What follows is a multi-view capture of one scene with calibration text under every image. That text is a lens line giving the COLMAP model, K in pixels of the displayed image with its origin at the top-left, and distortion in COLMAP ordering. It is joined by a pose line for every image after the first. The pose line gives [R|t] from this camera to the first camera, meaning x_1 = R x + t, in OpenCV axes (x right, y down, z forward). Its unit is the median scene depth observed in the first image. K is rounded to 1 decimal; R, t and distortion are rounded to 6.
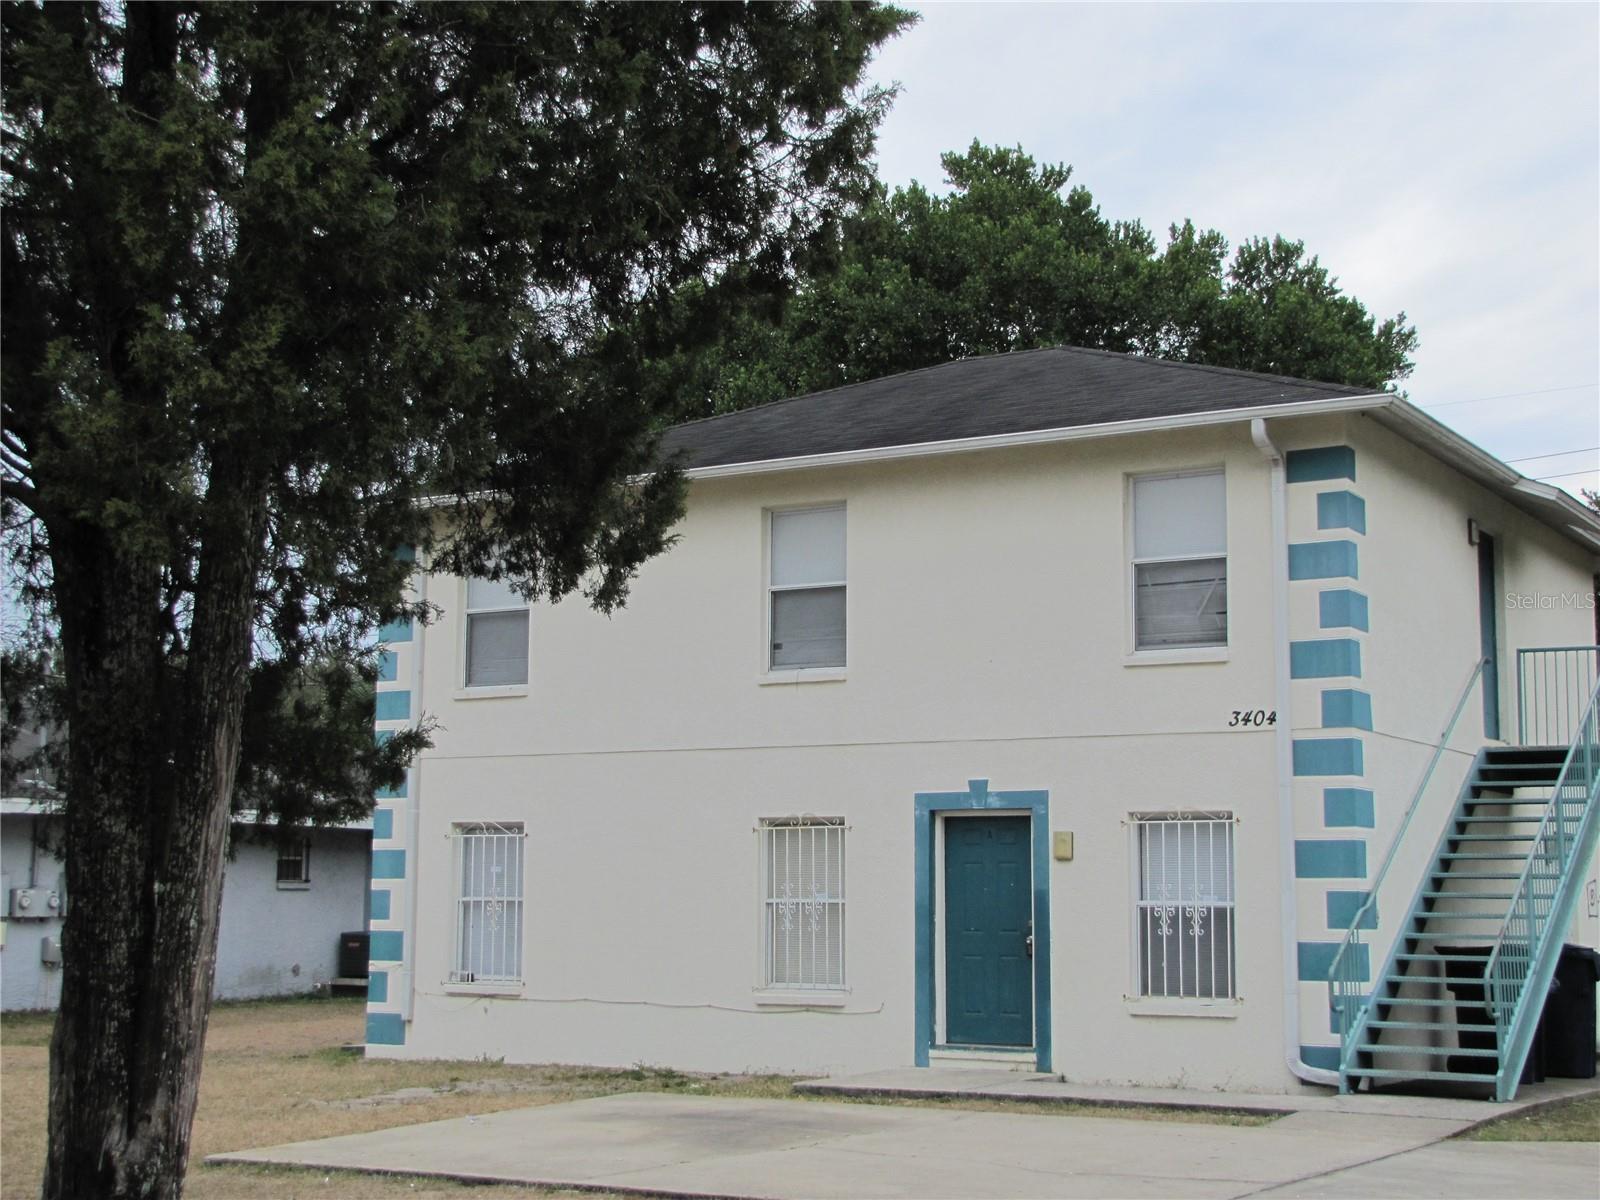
lens RADIAL K [[2345.9, 0, 800.0], [0, 2345.9, 600.0], [0, 0, 1]] dist [0.086182, 0.024328]
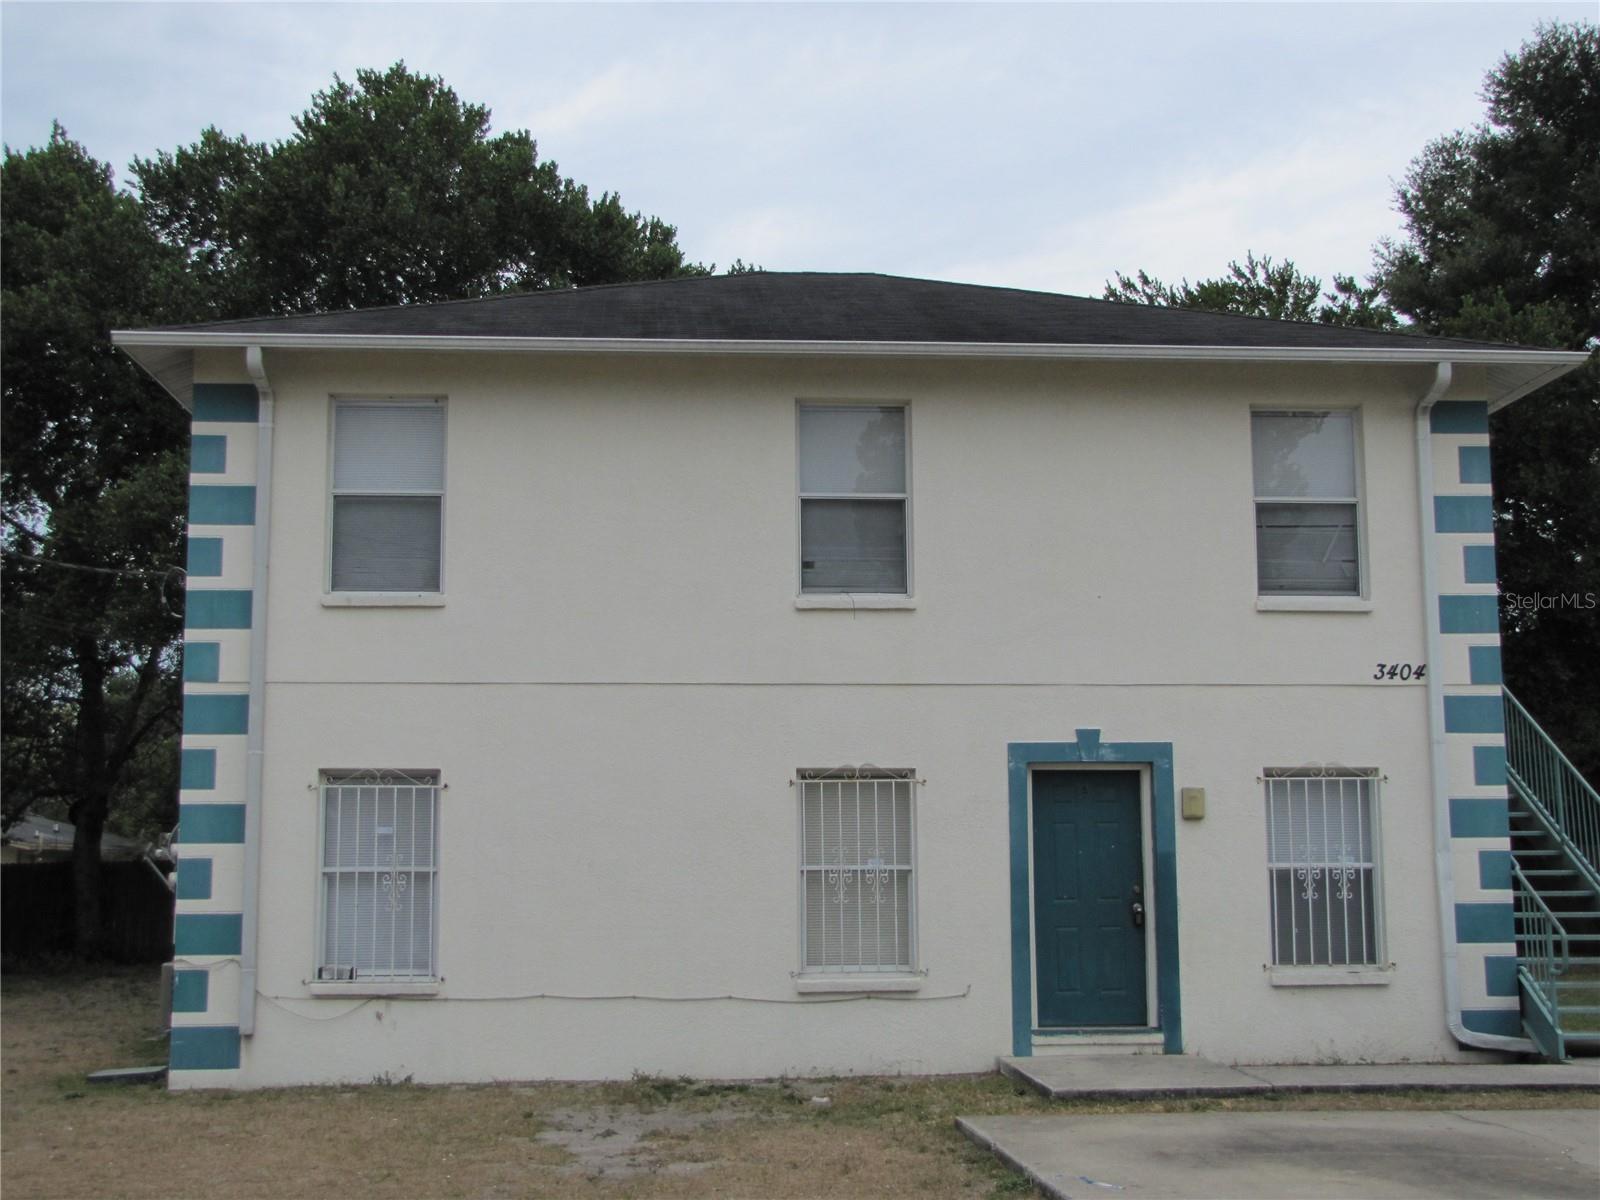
lens RADIAL K [[2000.8, 0, 800.0], [0, 2000.8, 600.0], [0, 0, 1]] dist [0.021896, 0.004958]
pose [[0.814182, 0.064515, 0.577014, -0.462231], [-0.064466, 0.997707, -0.020589, 0.051497], [-0.577020, -0.020435, 0.816475, 0.454816]]
